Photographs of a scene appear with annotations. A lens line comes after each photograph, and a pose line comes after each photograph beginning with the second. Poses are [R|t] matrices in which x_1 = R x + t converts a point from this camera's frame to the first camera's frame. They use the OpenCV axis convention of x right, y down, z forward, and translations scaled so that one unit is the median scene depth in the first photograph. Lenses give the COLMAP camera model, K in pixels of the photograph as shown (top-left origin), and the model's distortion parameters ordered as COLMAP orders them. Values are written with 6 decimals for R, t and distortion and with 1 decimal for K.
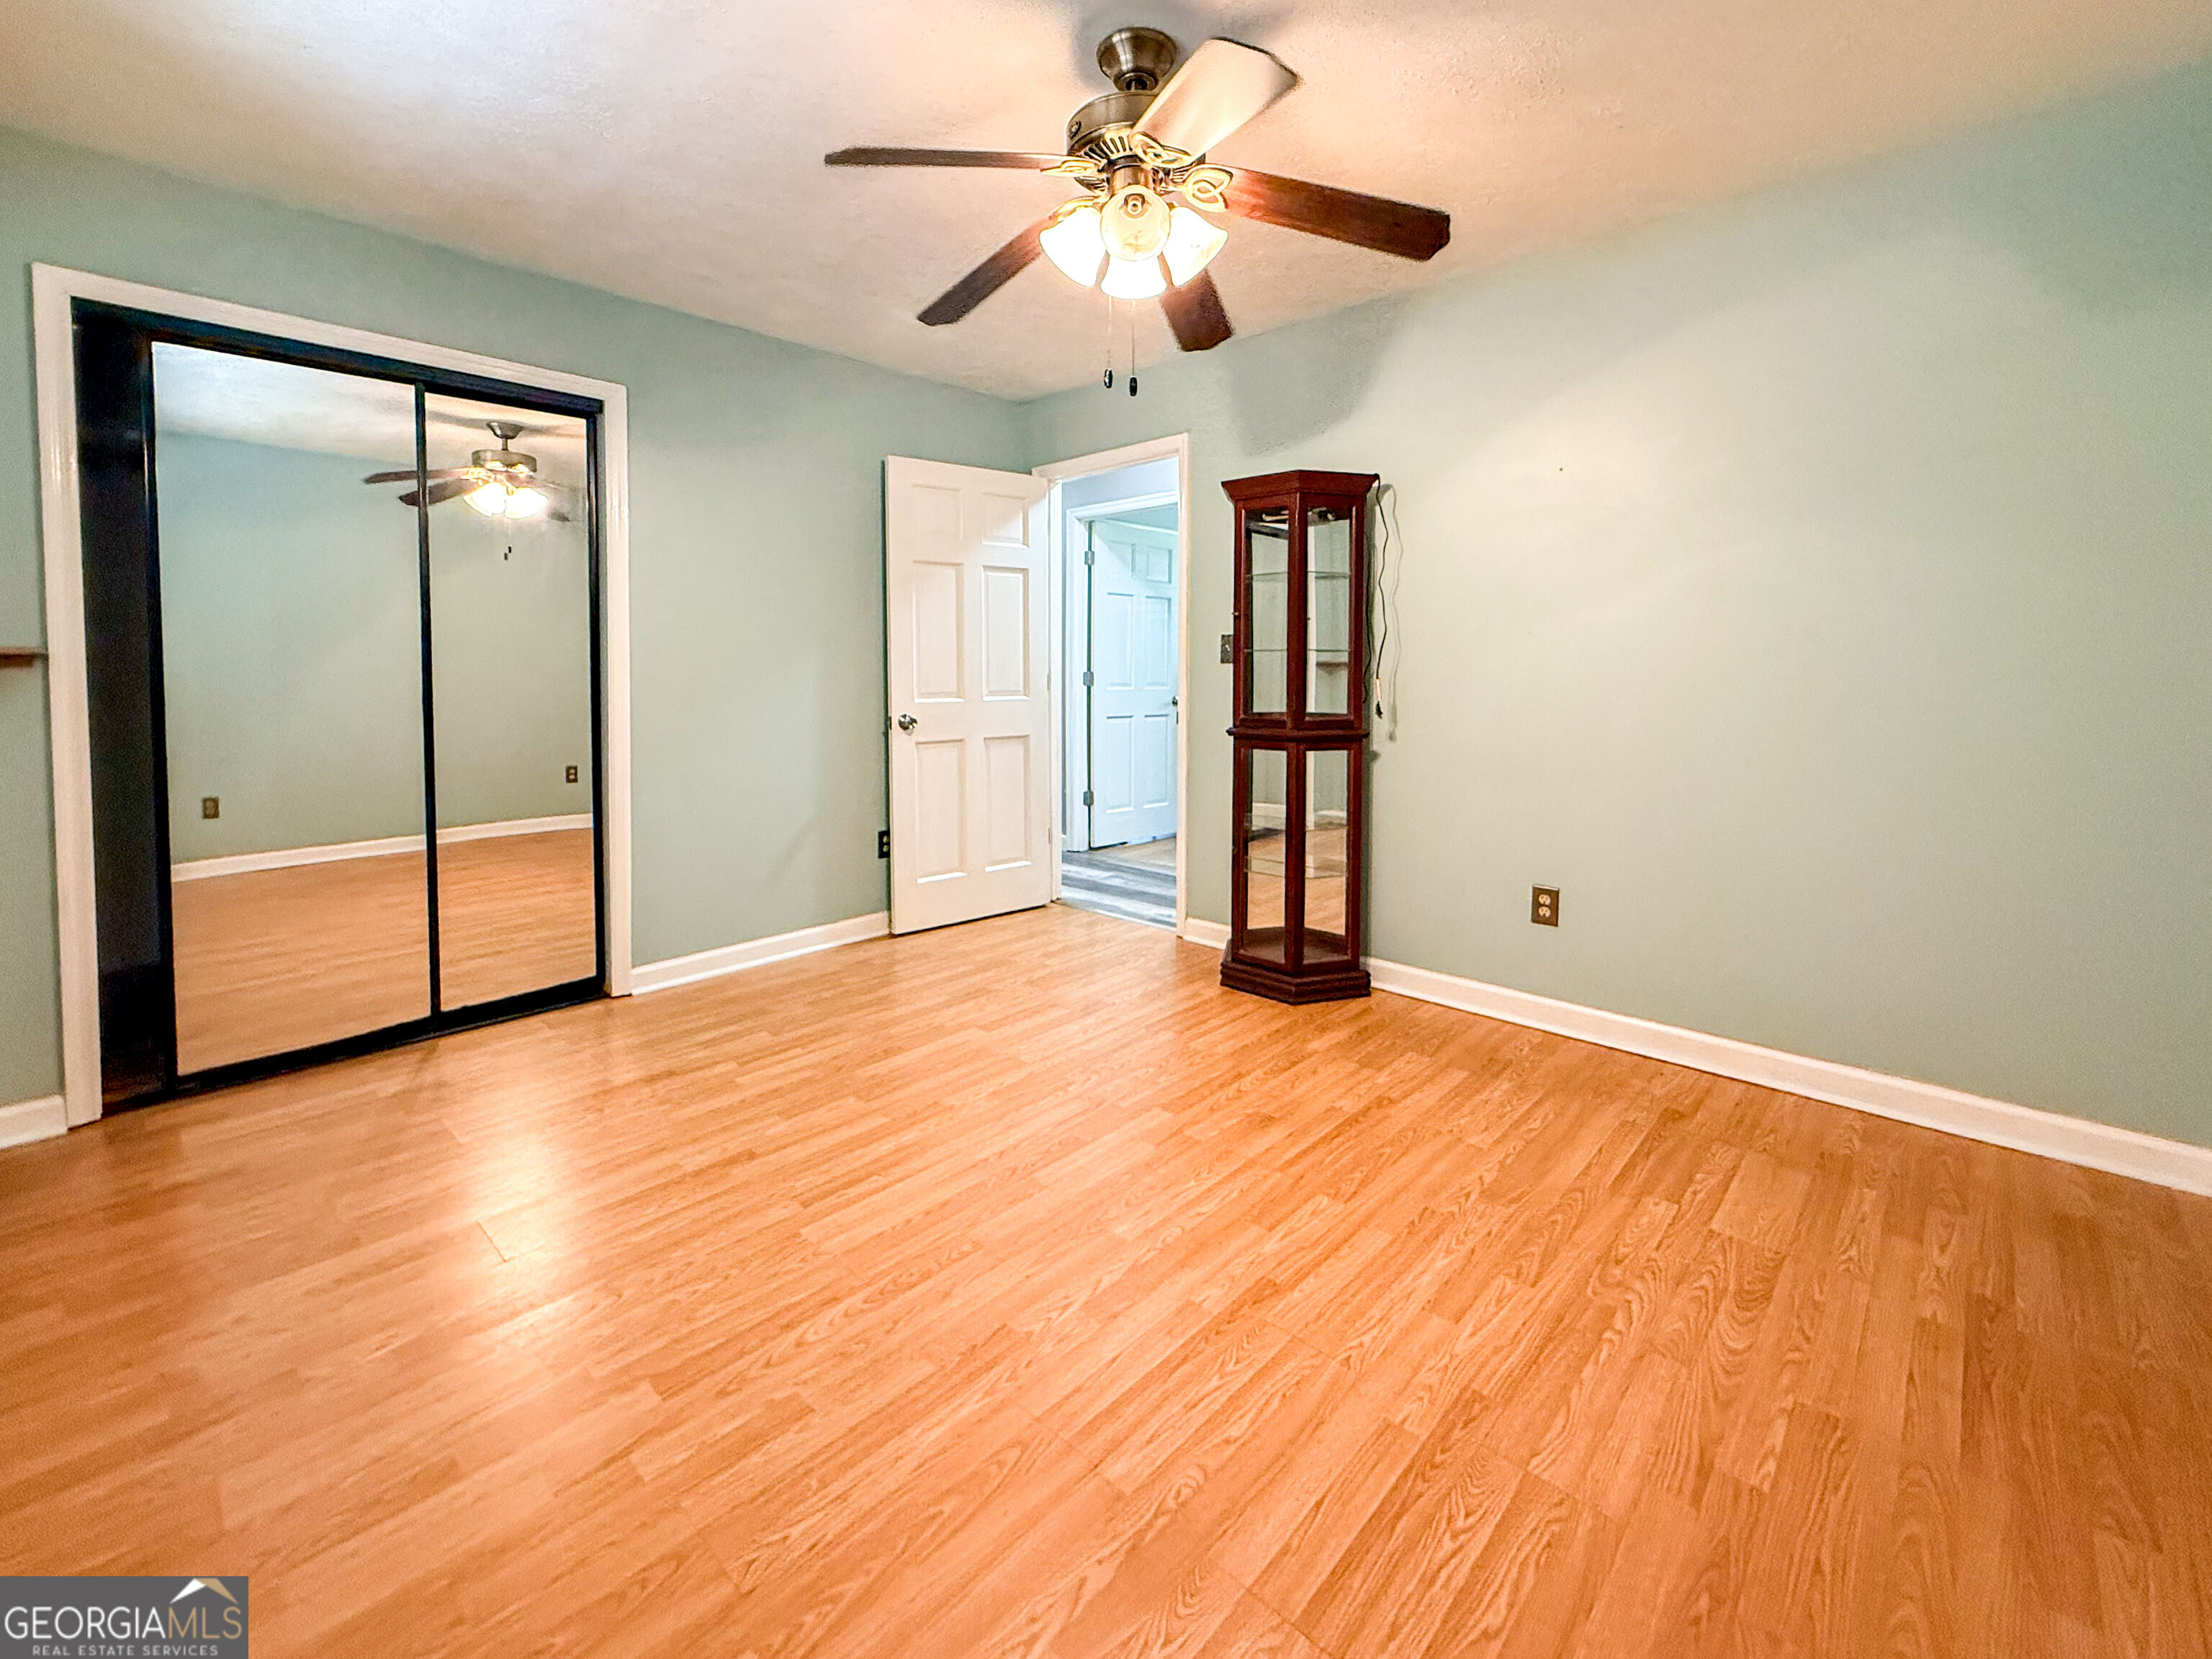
lens RADIAL K [[929.1, 0, 1104.5], [0, 929.1, 829.7], [0, 0, 1]] dist [-0.000536, 0.000051]
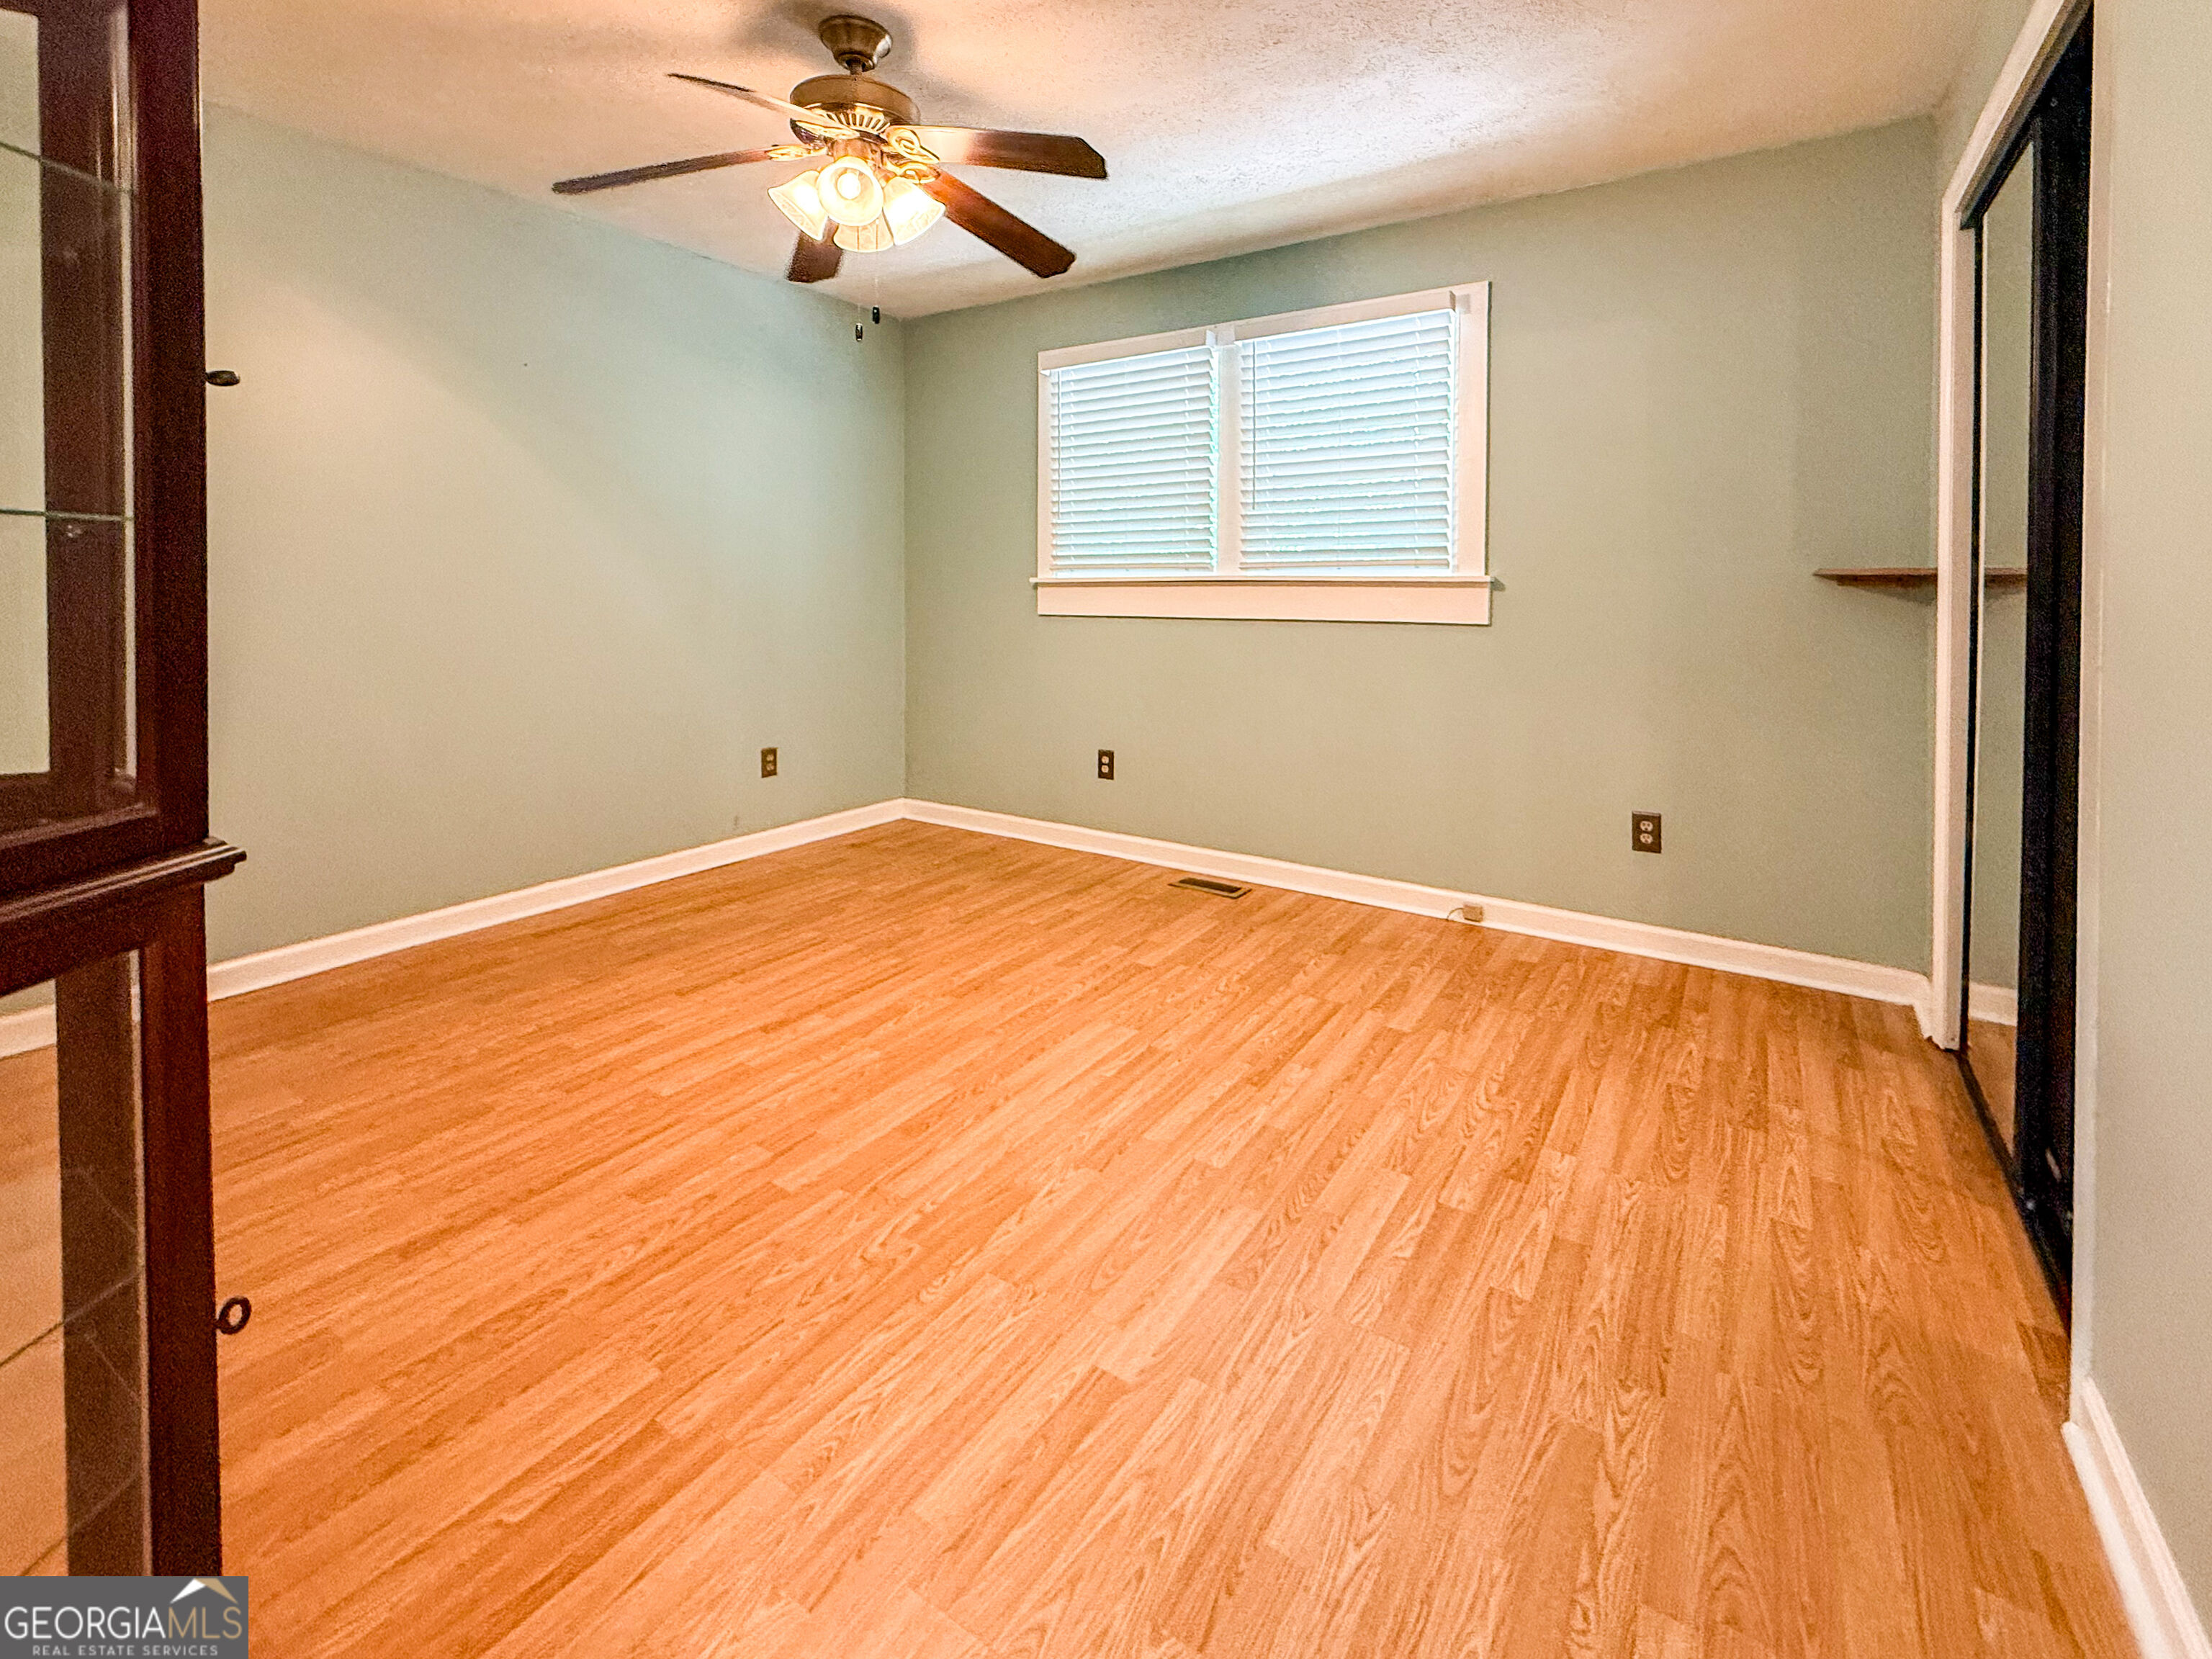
lens RADIAL K [[929.1, 0, 1107.0], [0, 929.1, 829.4], [0, 0, 1]] dist [-0.000536, 0.000051]
pose [[-0.988270, 0.033492, -0.148998, -0.087802], [-0.032098, 0.908308, 0.417068, -0.265976], [0.149305, 0.416958, -0.896579, 1.597399]]
